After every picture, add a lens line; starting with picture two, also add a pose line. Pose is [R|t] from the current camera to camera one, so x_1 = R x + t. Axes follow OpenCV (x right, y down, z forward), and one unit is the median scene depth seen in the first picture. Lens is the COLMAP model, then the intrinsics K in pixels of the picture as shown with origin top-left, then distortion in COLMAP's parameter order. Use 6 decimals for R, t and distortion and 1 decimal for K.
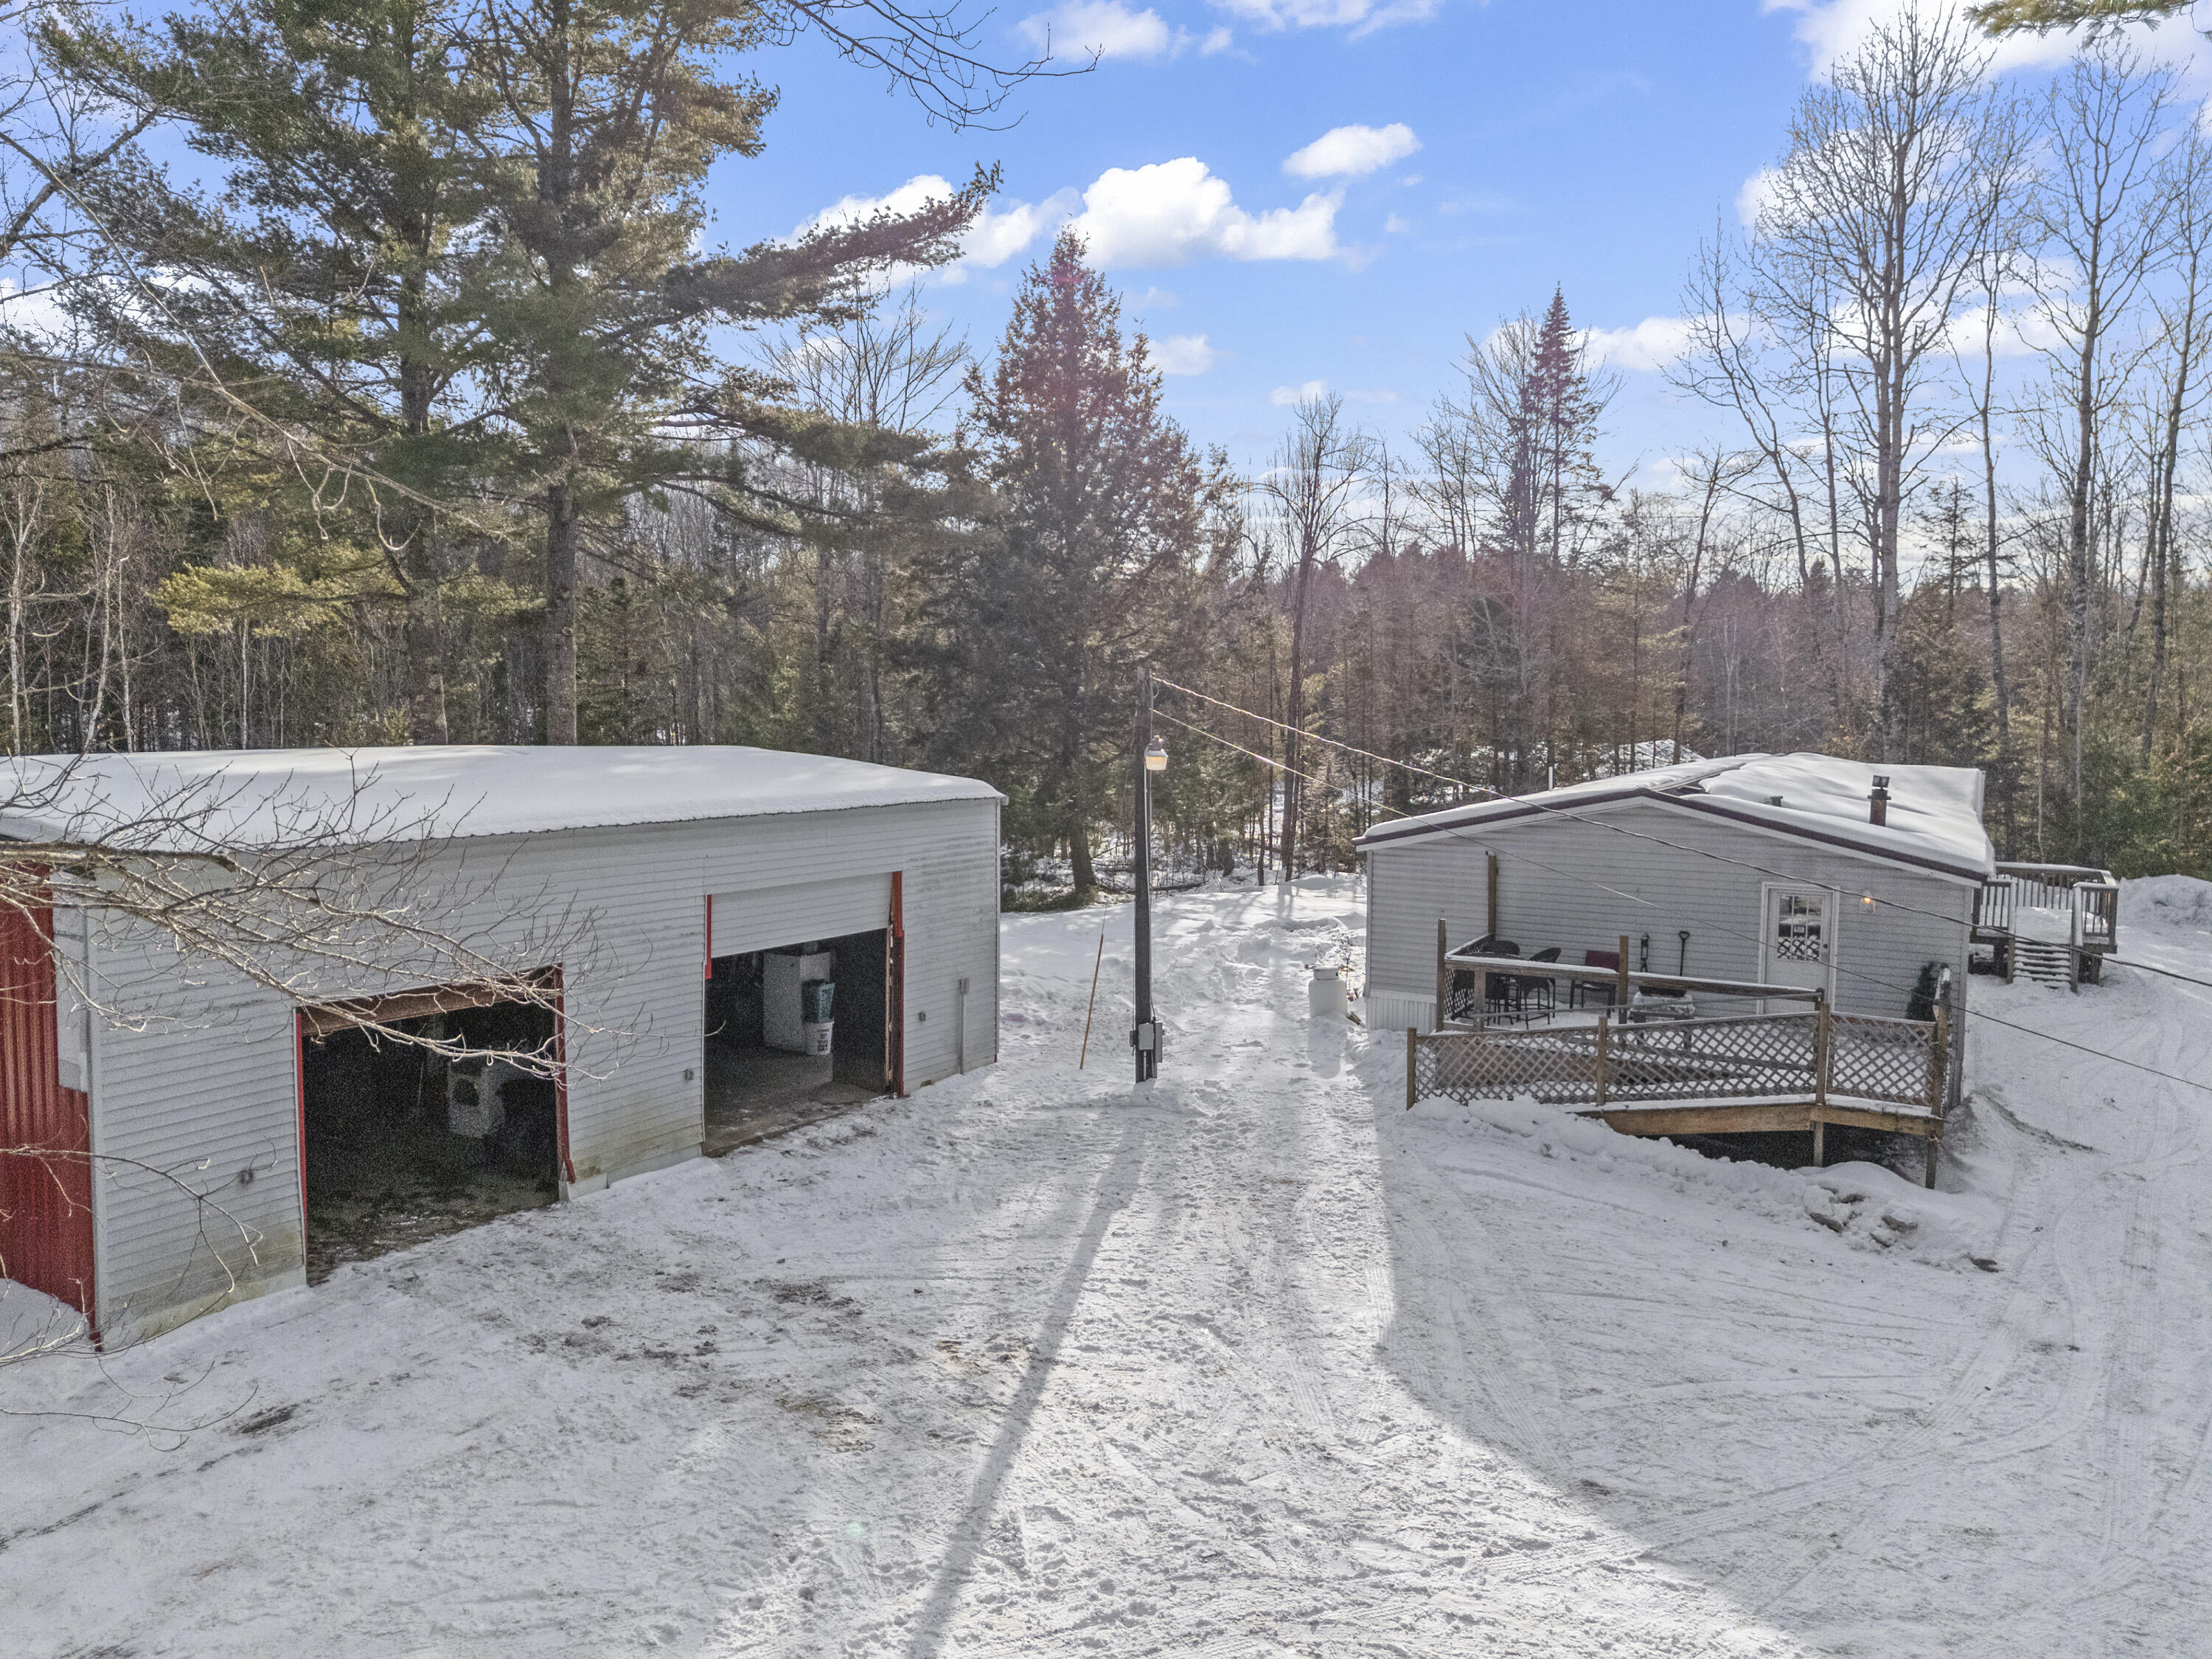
lens RADIAL K [[1621.9, 0, 1098.5], [0, 1621.9, 825.6], [0, 0, 1]] dist [0.071835, -0.058153]
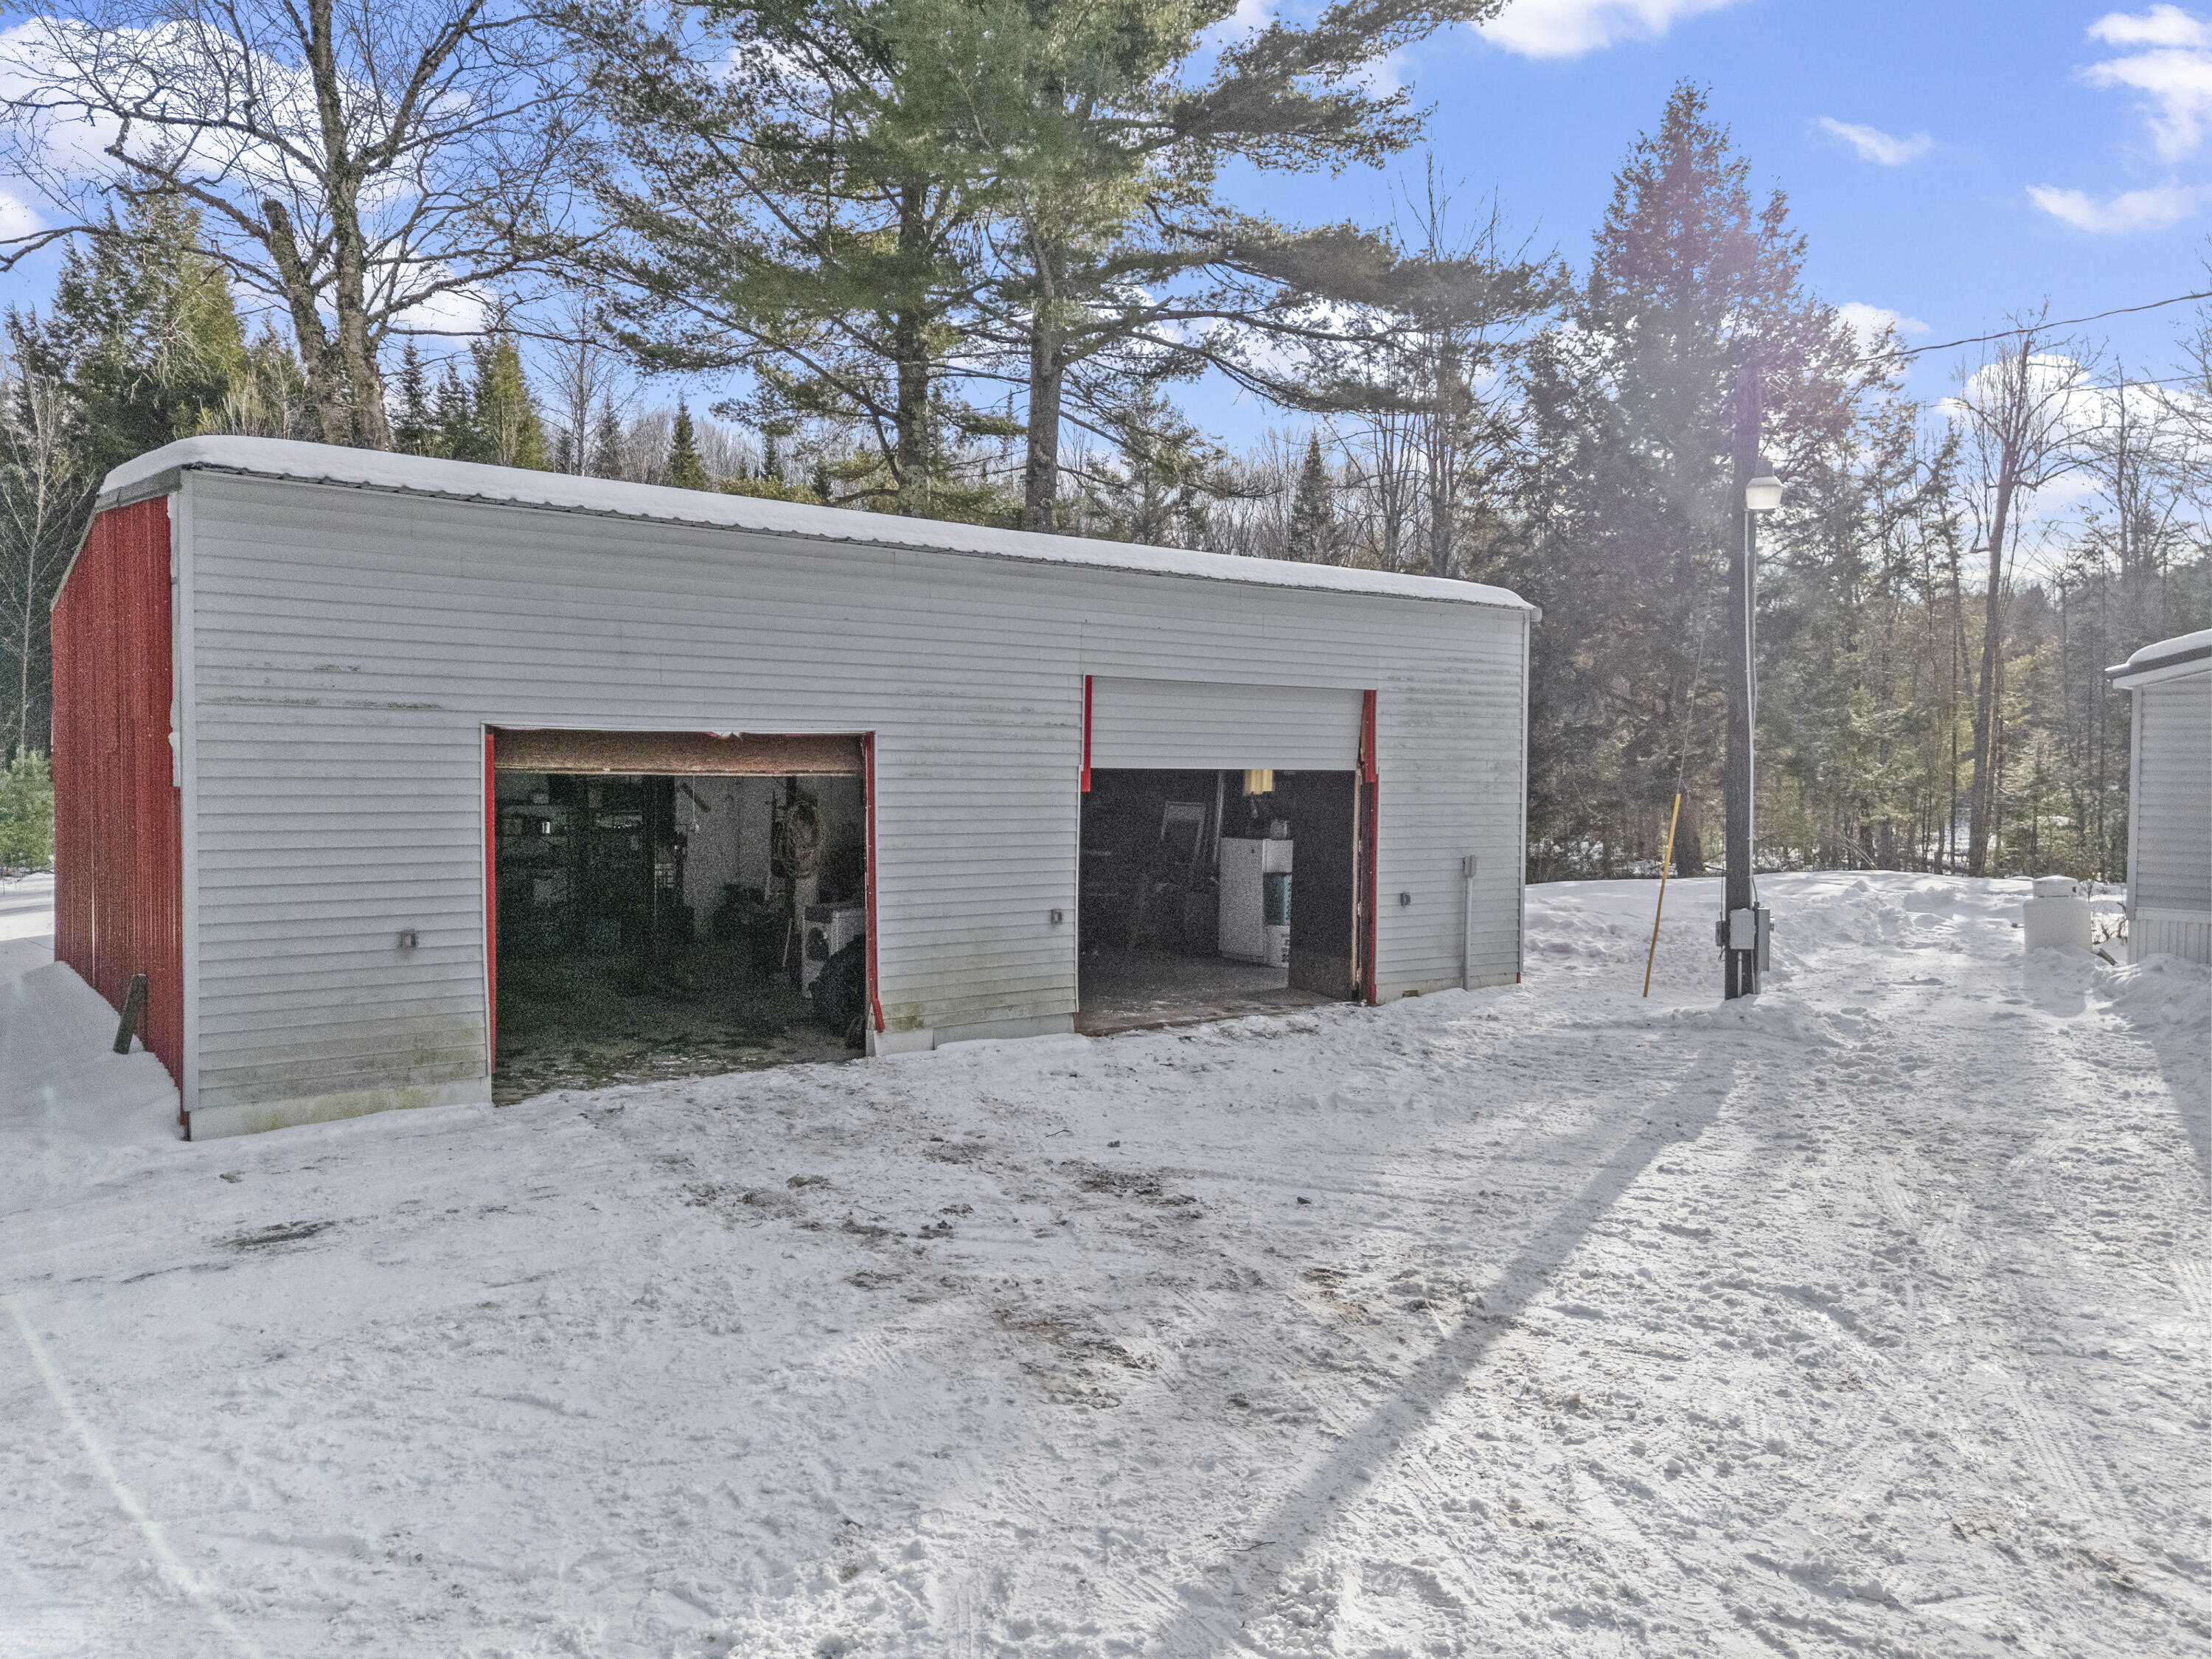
lens RADIAL K [[1615.0, 0, 1099.3], [0, 1615.0, 827.9], [0, 0, 1]] dist [0.093113, -0.090817]
pose [[0.931706, 0.010269, -0.363067, 0.032722], [-0.026922, 0.998803, -0.040839, 0.149850], [0.362213, 0.047825, 0.930868, 0.346609]]
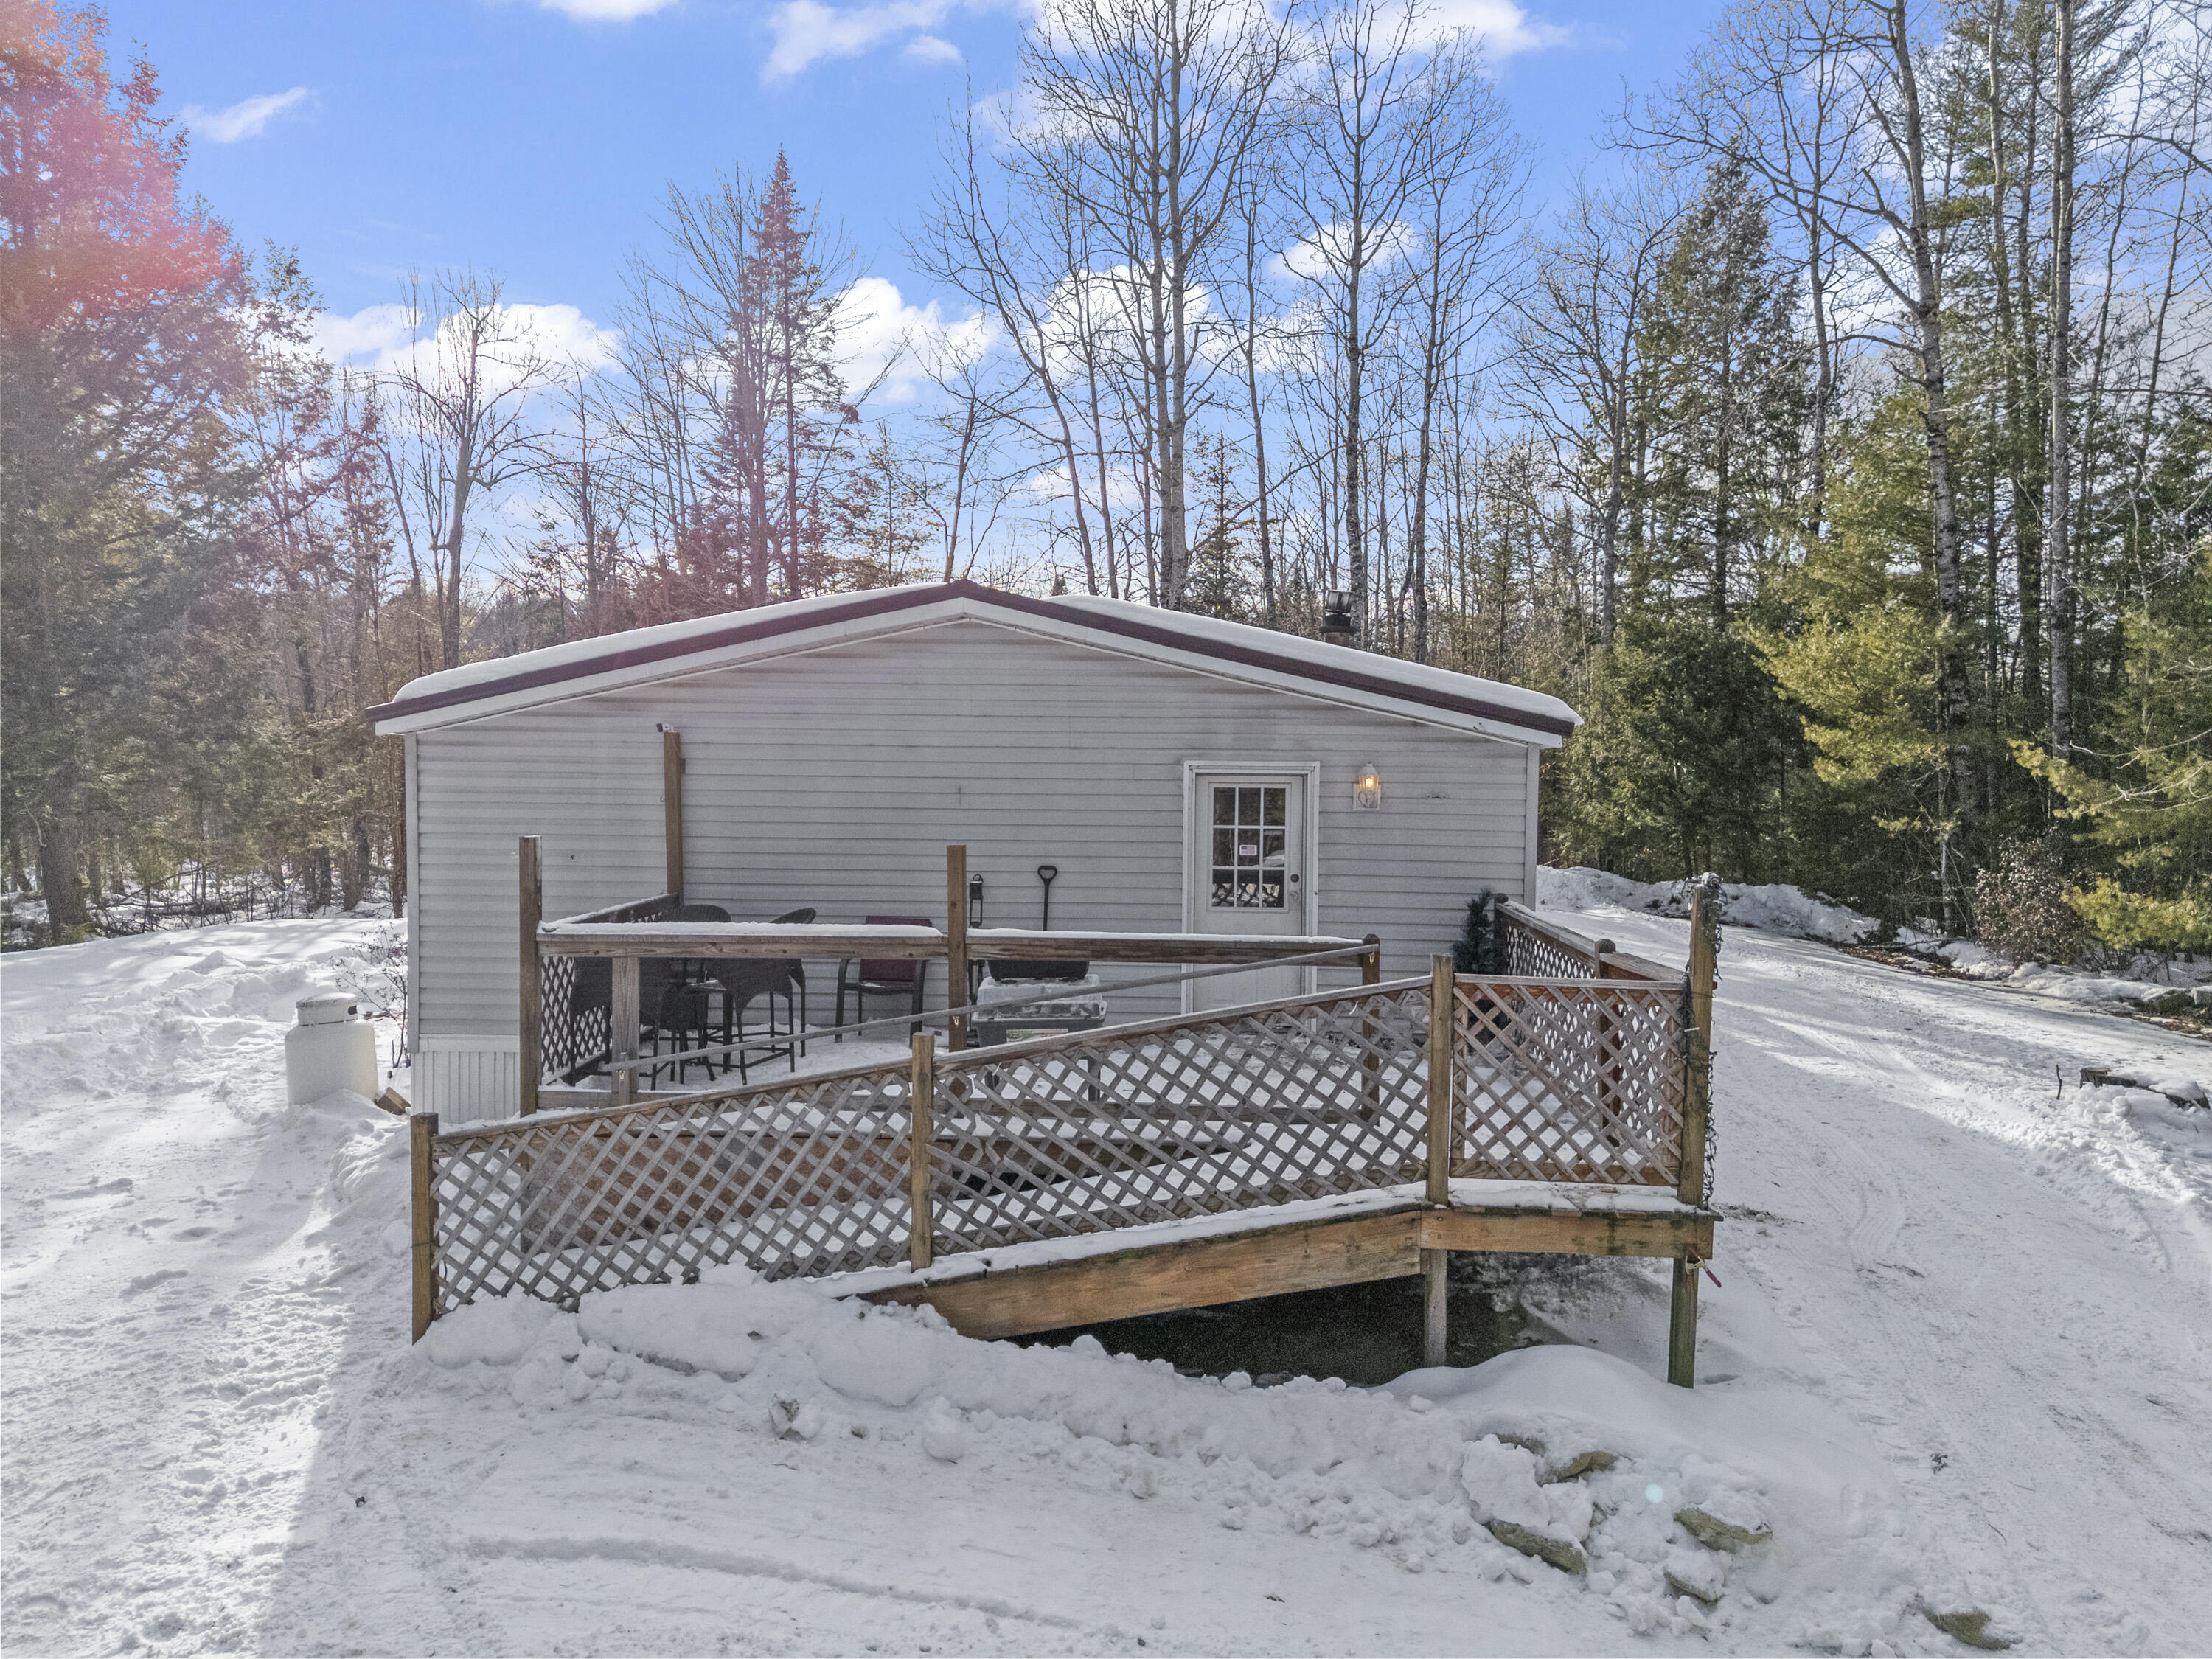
lens RADIAL K [[1615.0, 0, 1099.3], [0, 1615.0, 827.9], [0, 0, 1]] dist [0.093113, -0.090817]
pose [[0.899059, -0.017374, 0.437483, 0.194067], [0.034518, 0.998915, -0.031267, 0.088165], [-0.436465, 0.043212, 0.898683, 0.687260]]
